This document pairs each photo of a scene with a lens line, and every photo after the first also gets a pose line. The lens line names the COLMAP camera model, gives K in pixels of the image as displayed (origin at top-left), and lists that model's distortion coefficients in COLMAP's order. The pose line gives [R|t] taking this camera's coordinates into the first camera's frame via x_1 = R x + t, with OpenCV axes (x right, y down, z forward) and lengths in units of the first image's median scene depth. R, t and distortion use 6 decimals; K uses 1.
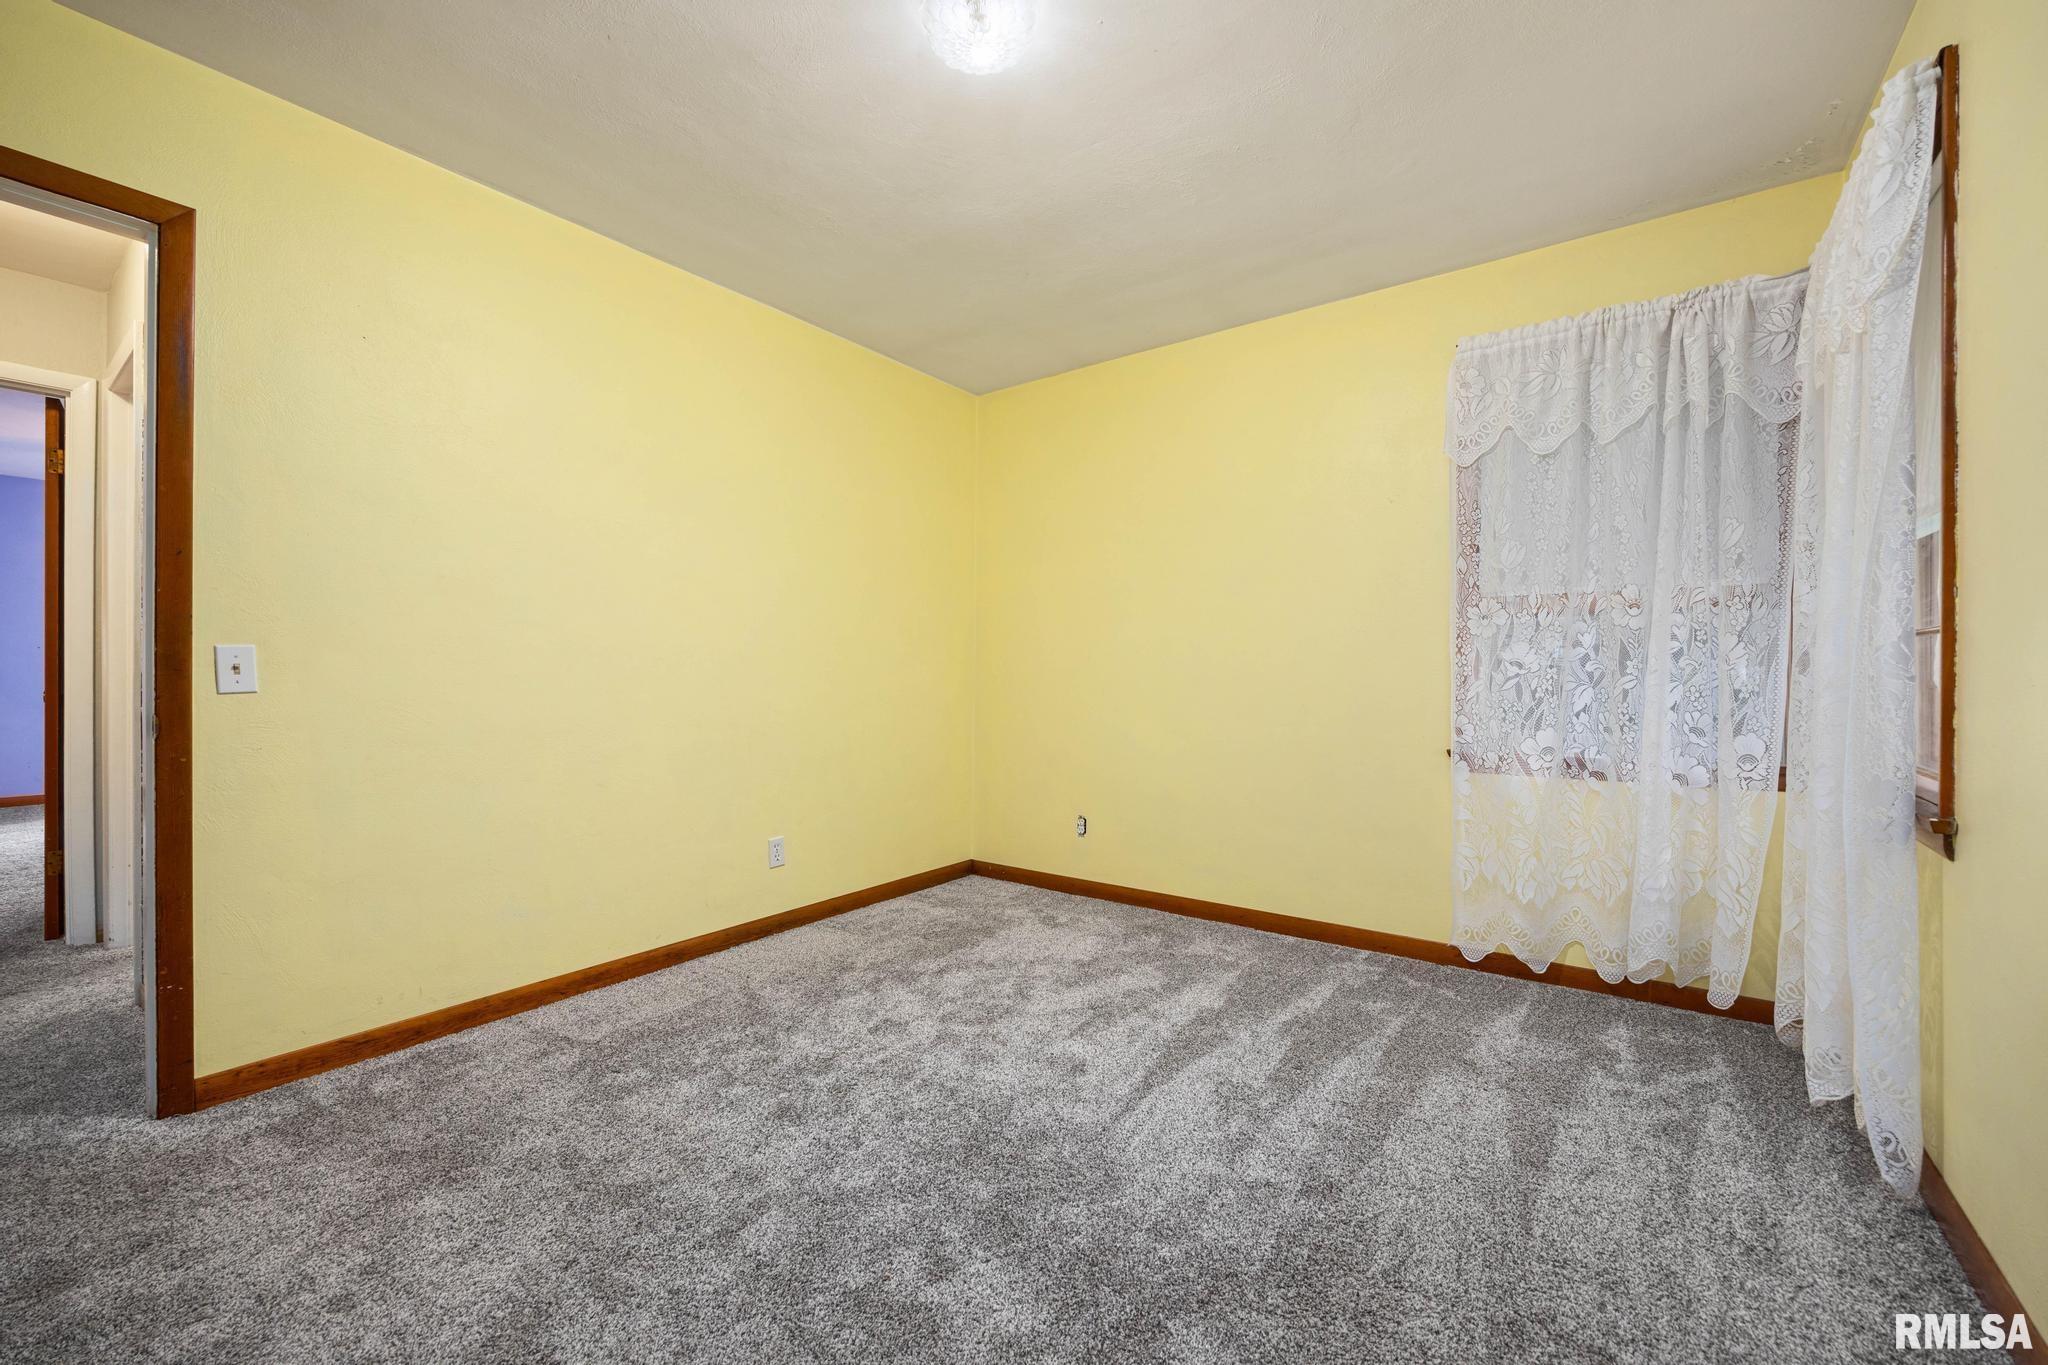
lens RADIAL K [[824.5, 0, 1030.7], [0, 824.5, 677.4], [0, 0, 1]] dist [0.002219, 0.000191]
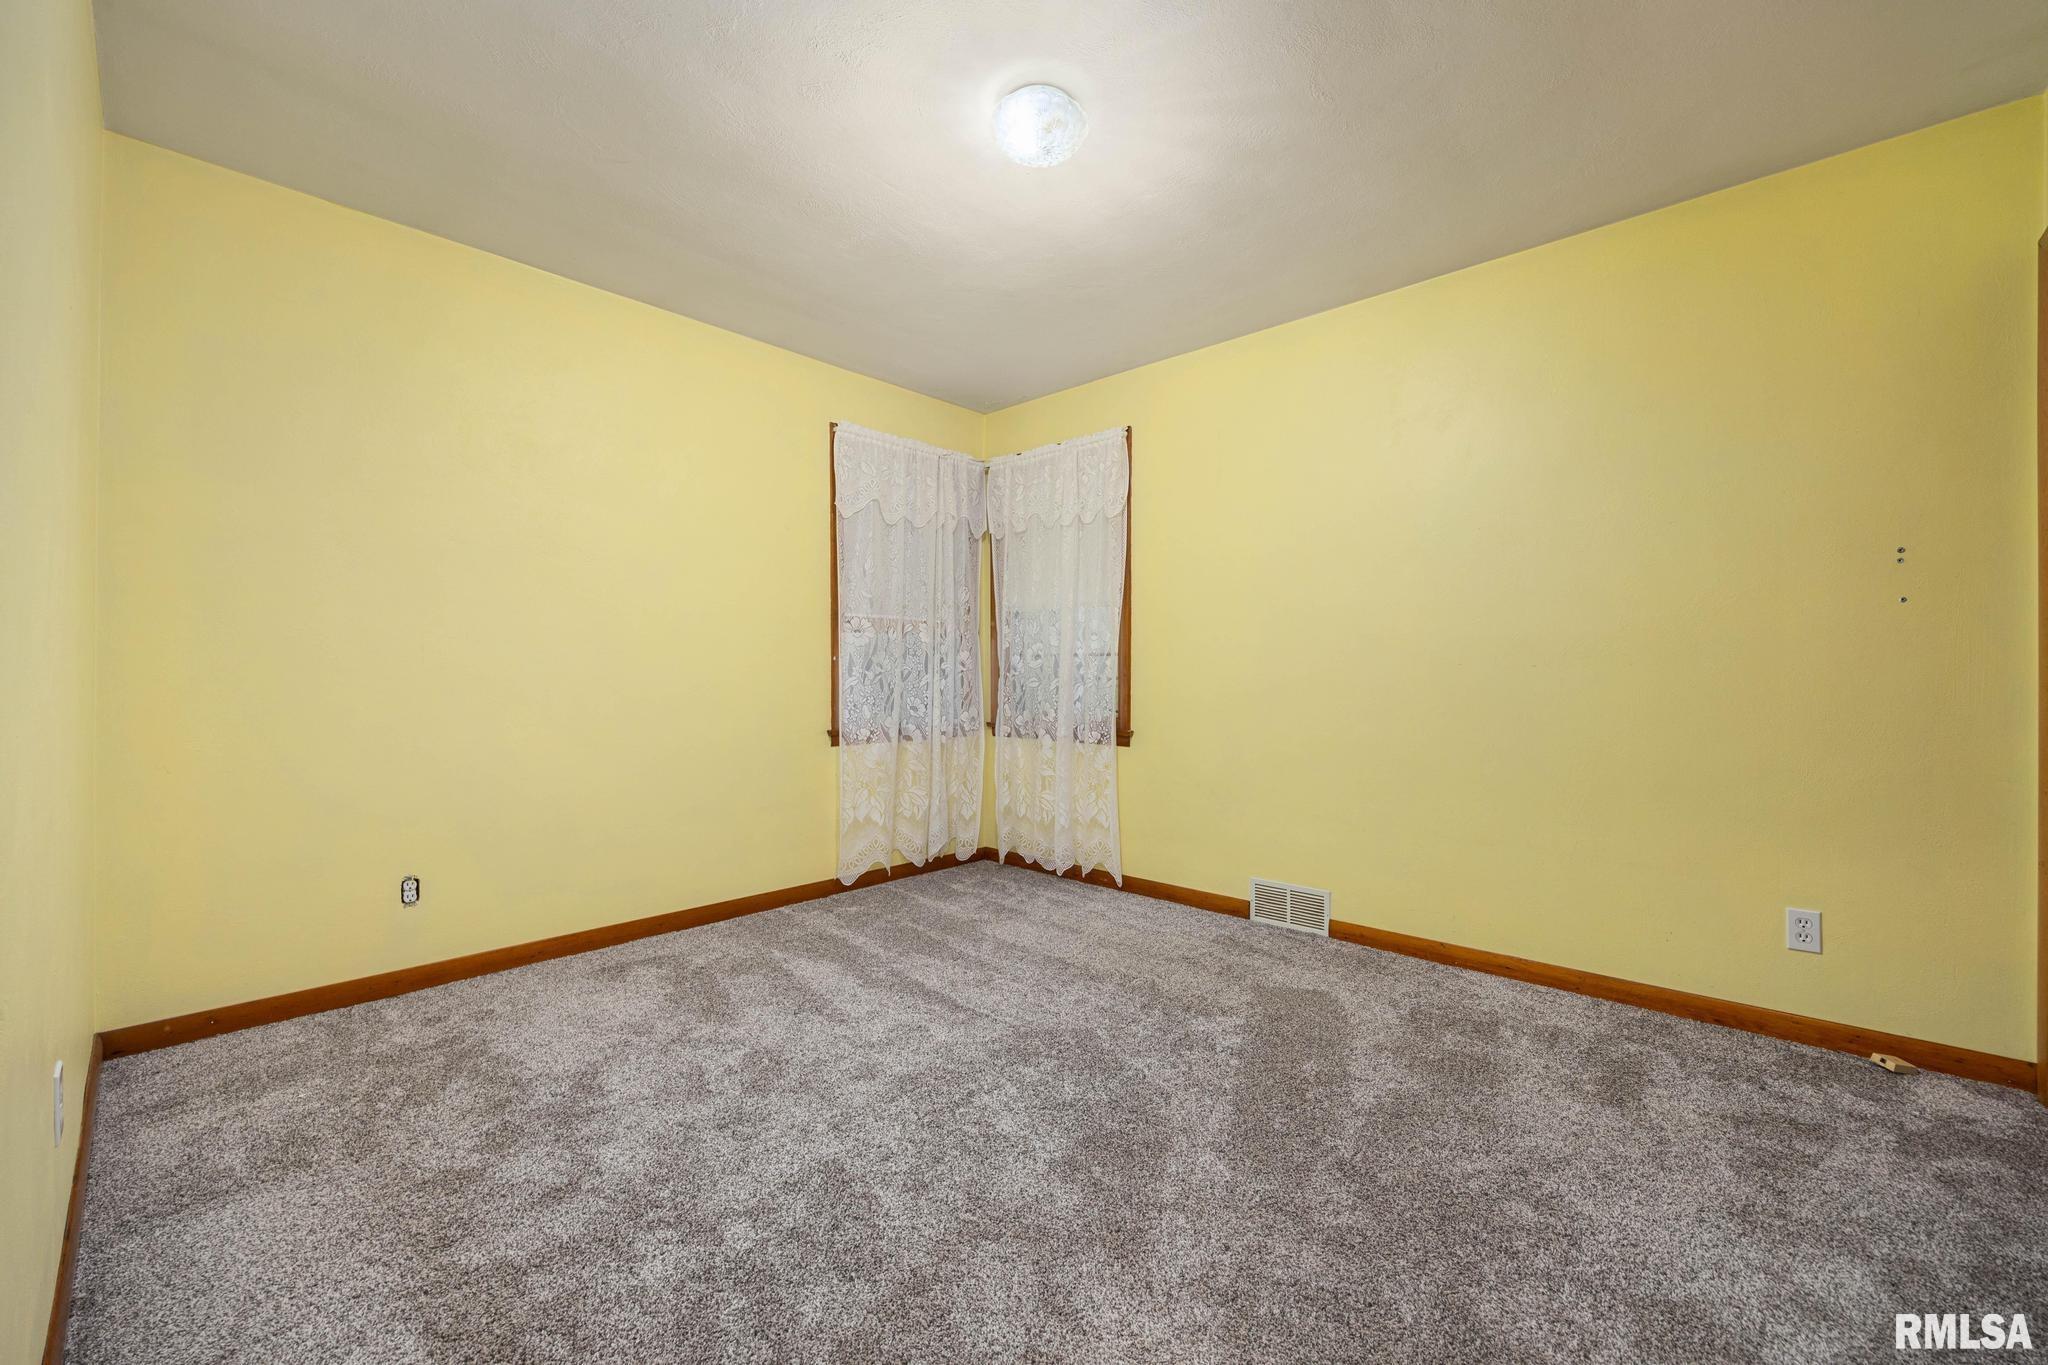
lens RADIAL K [[824.5, 0, 1026.8], [0, 824.5, 677.7], [0, 0, 1]] dist [0.002219, 0.000191]
pose [[0.120423, -0.002850, 0.992719, -0.844825], [0.005376, 0.999983, 0.002219, 0.003432], [-0.992708, 0.005070, 0.120436, 0.599690]]
